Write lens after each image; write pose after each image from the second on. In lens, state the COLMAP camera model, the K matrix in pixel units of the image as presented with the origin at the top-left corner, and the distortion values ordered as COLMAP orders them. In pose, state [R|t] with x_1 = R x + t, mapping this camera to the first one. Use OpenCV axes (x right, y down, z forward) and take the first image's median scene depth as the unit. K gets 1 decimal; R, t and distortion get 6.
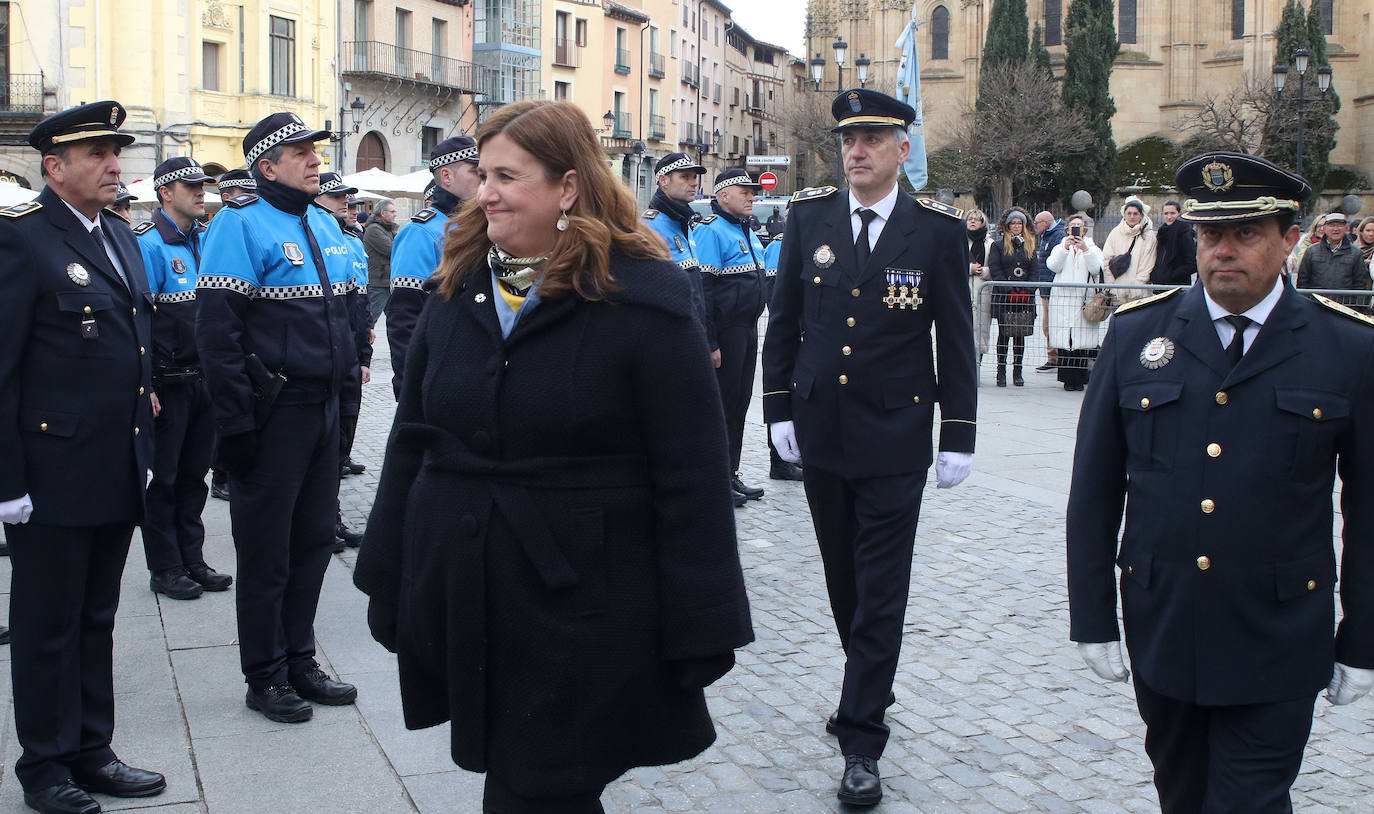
lens RADIAL K [[1516.1, 0, 666.6], [0, 1516.1, 355.3], [0, 0, 1]] dist [-0.159107, 0.145164]
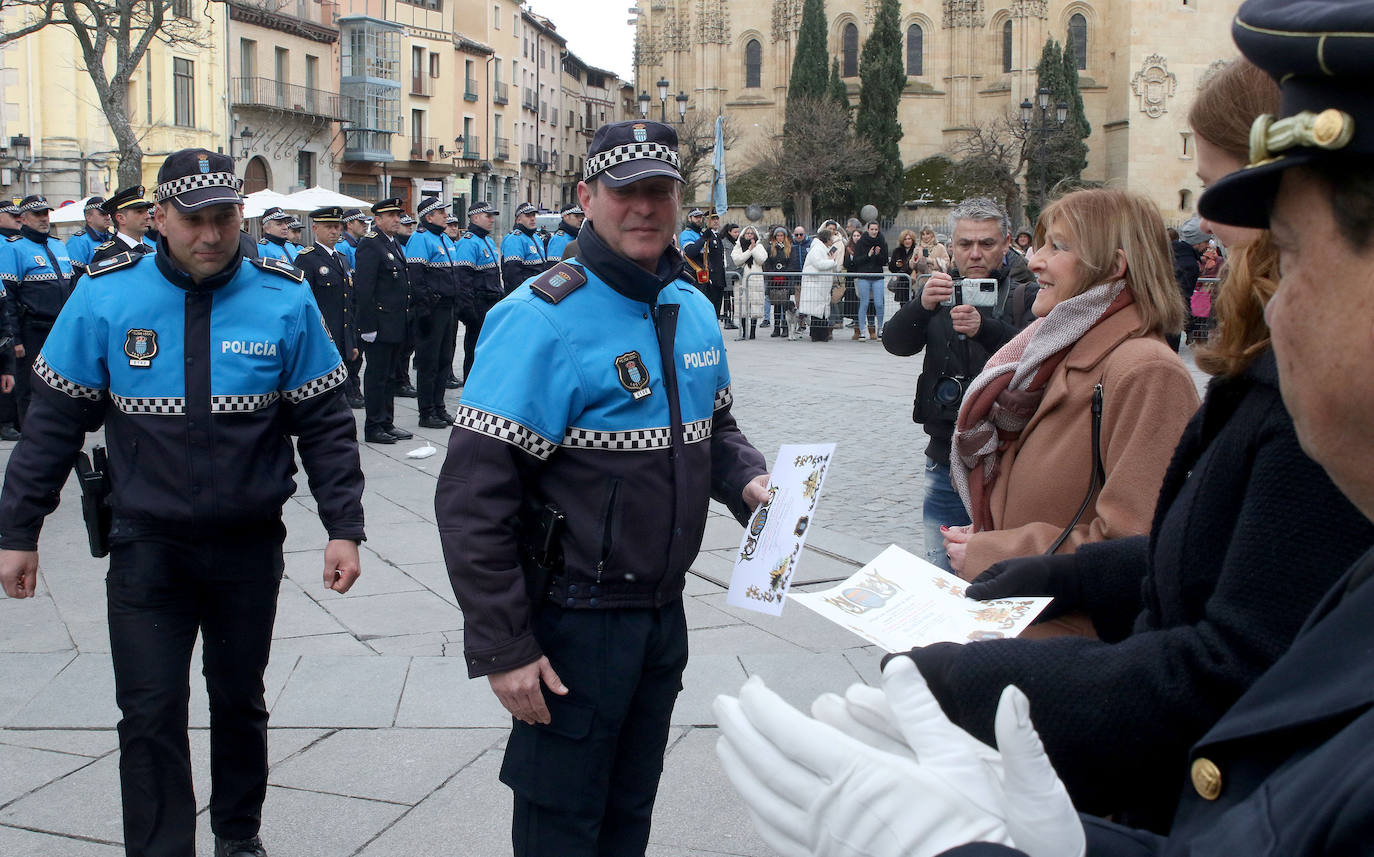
lens RADIAL K [[1522.0, 0, 702.7], [0, 1522.0, 386.0], [0, 0, 1]] dist [-0.150333, 0.149699]
pose [[0.990875, -0.016823, 0.133729, -0.012619], [0.015090, 0.999789, 0.013965, 0.011653], [-0.133936, -0.011819, 0.990920, -0.139495]]
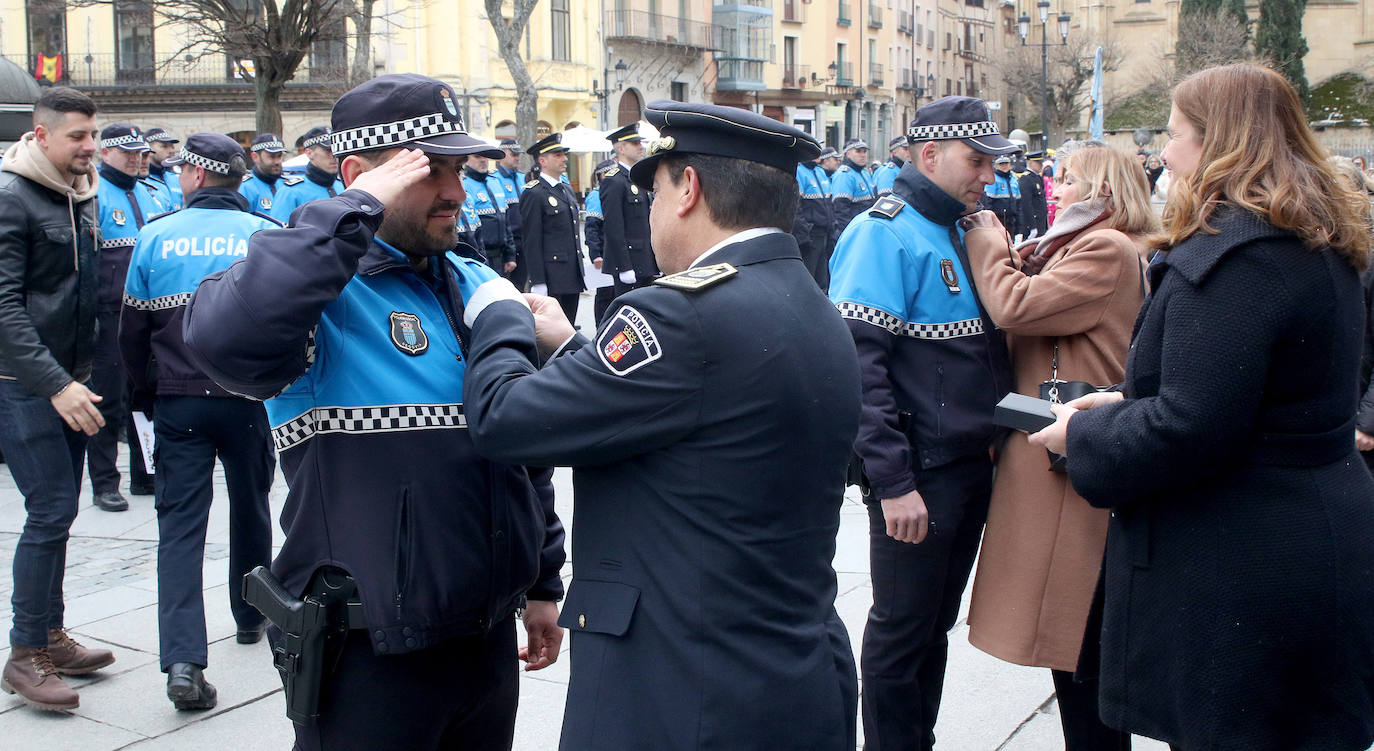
lens RADIAL K [[1607.6, 0, 672.7], [0, 1607.6, 333.8], [0, 0, 1]] dist [-0.133008, 0.087822]
pose [[0.992365, -0.008842, -0.123015, -0.012546], [0.011130, 0.999777, 0.017922, 0.013084], [0.122829, -0.019154, 0.992243, -0.167212]]
